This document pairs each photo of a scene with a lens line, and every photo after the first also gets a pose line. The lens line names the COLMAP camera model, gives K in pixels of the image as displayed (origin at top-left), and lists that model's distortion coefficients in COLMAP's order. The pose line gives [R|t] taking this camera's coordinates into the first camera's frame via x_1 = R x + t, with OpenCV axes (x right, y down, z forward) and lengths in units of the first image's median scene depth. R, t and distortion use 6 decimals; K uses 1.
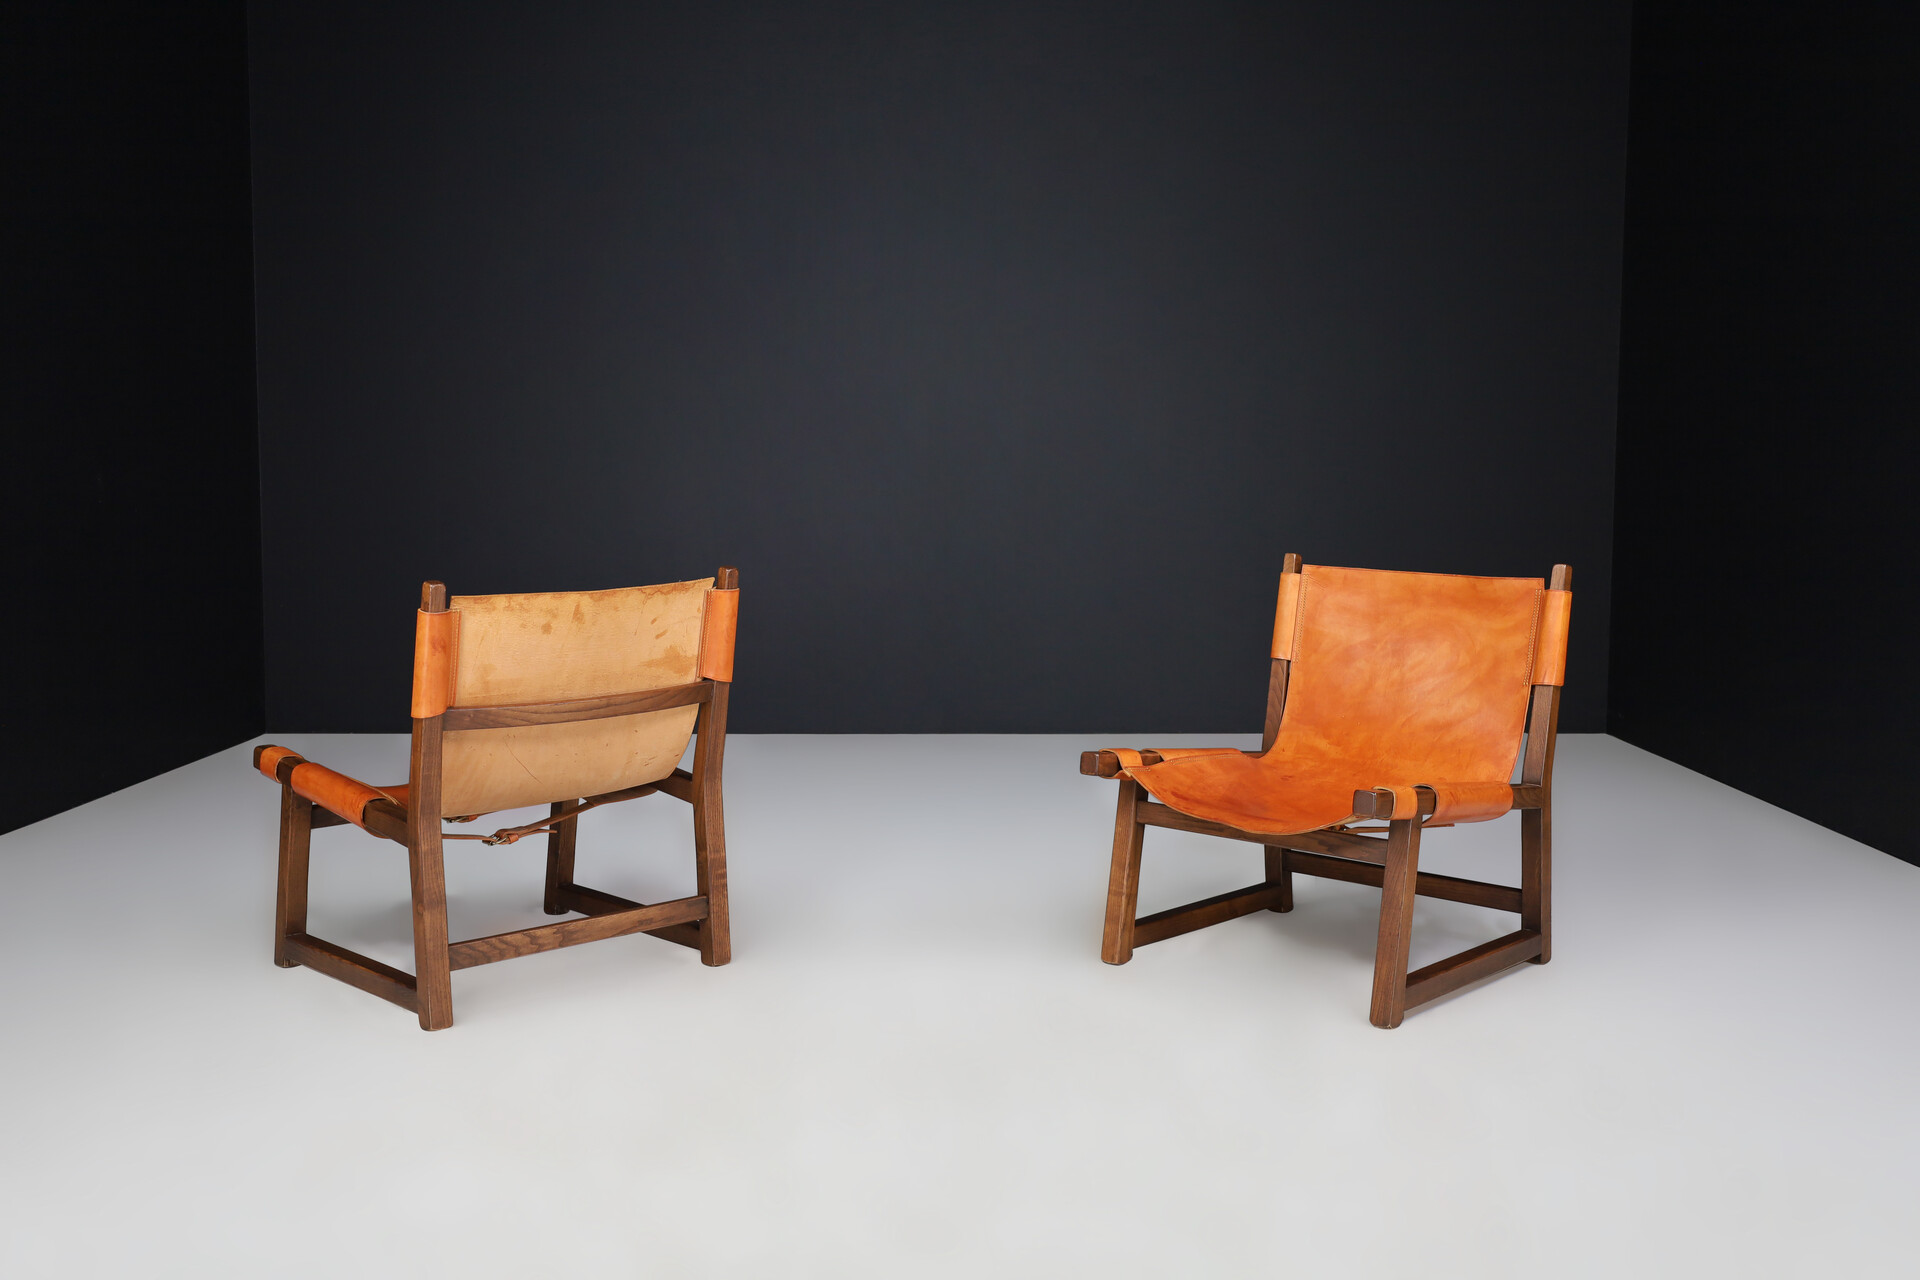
lens RADIAL K [[1893.6, 0, 969.2], [0, 1893.6, 636.8], [0, 0, 1]] dist [0.001285, 0.000000]
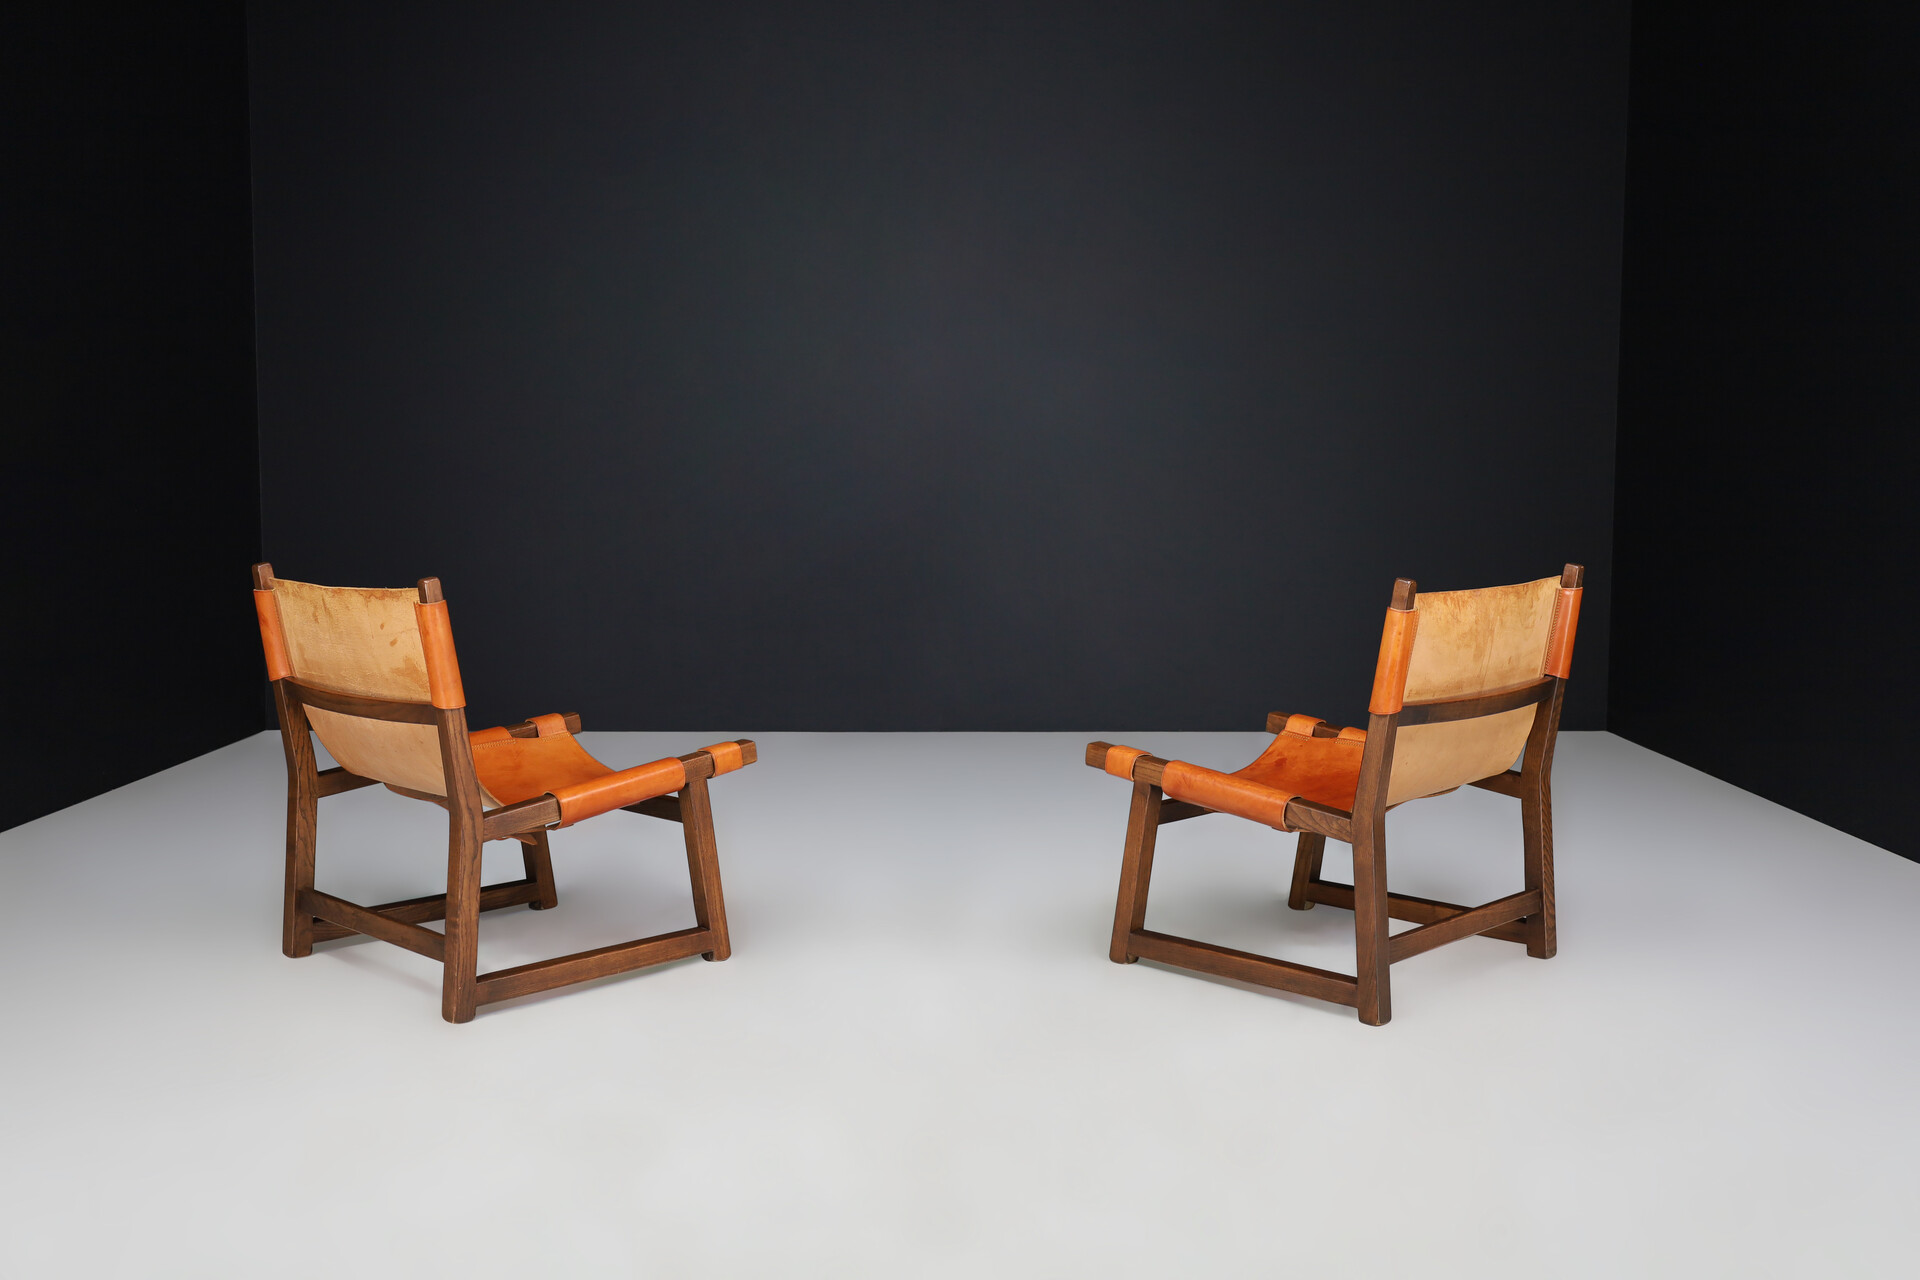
lens RADIAL K [[1893.6, 0, 951.0], [0, 1893.6, 638.0], [0, 0, 1]] dist [0.001285, 0.000000]
pose [[0.999998, -0.001540, 0.000930, -0.457740], [0.001539, 0.999998, 0.000902, 0.000357], [-0.000932, -0.000901, 0.999999, -0.008979]]
